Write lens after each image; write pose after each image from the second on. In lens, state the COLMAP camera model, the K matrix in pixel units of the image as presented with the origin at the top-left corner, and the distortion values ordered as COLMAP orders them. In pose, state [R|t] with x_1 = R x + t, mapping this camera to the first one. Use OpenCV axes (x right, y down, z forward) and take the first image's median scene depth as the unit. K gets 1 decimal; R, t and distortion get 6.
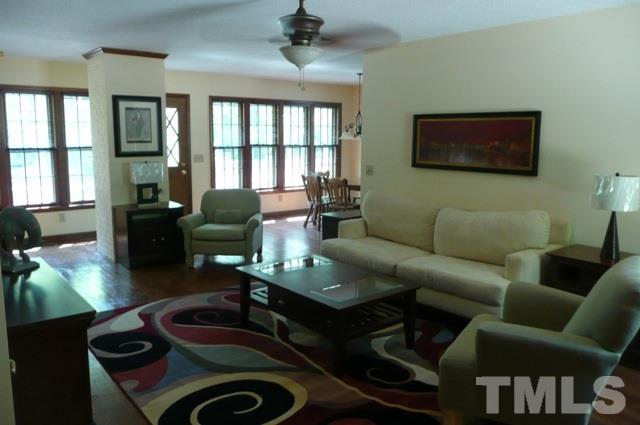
lens RADIAL K [[513.1, 0, 319.7], [0, 513.1, 207.0], [0, 0, 1]] dist [-0.039899, 0.013574]
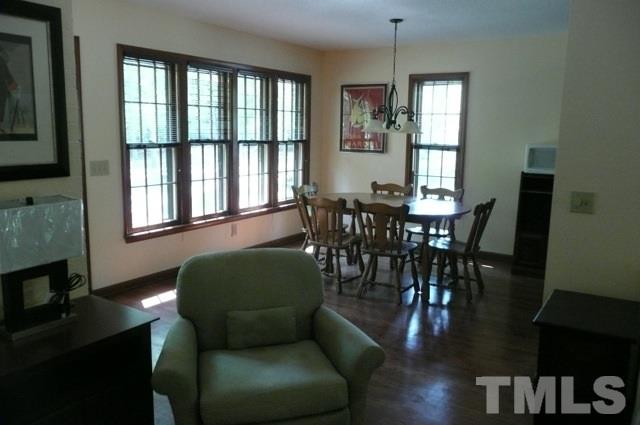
lens RADIAL K [[513.1, 0, 321.7], [0, 513.1, 210.7], [0, 0, 1]] dist [-0.039899, 0.013574]
pose [[0.946998, -0.040729, 0.318647, -0.174678], [0.032889, 0.999010, 0.029948, -0.055560], [-0.319551, -0.017881, 0.947400, 0.415724]]
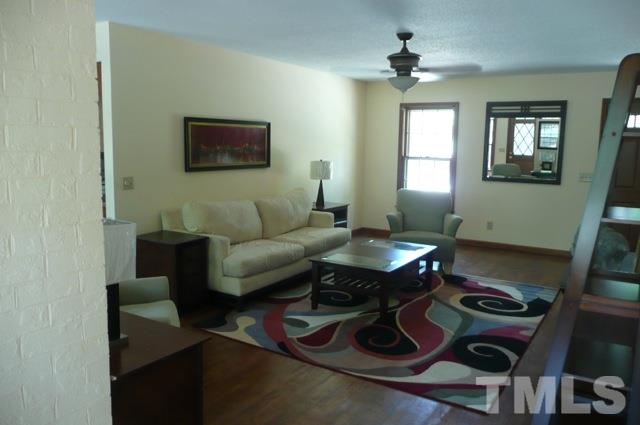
lens RADIAL K [[513.1, 0, 322.2], [0, 513.1, 216.1], [0, 0, 1]] dist [-0.039899, 0.013574]
pose [[-0.343065, -0.152965, 0.926773, -1.026457], [0.105494, 0.974134, 0.199833, -0.206880], [-0.933369, 0.166324, -0.318054, 1.387723]]
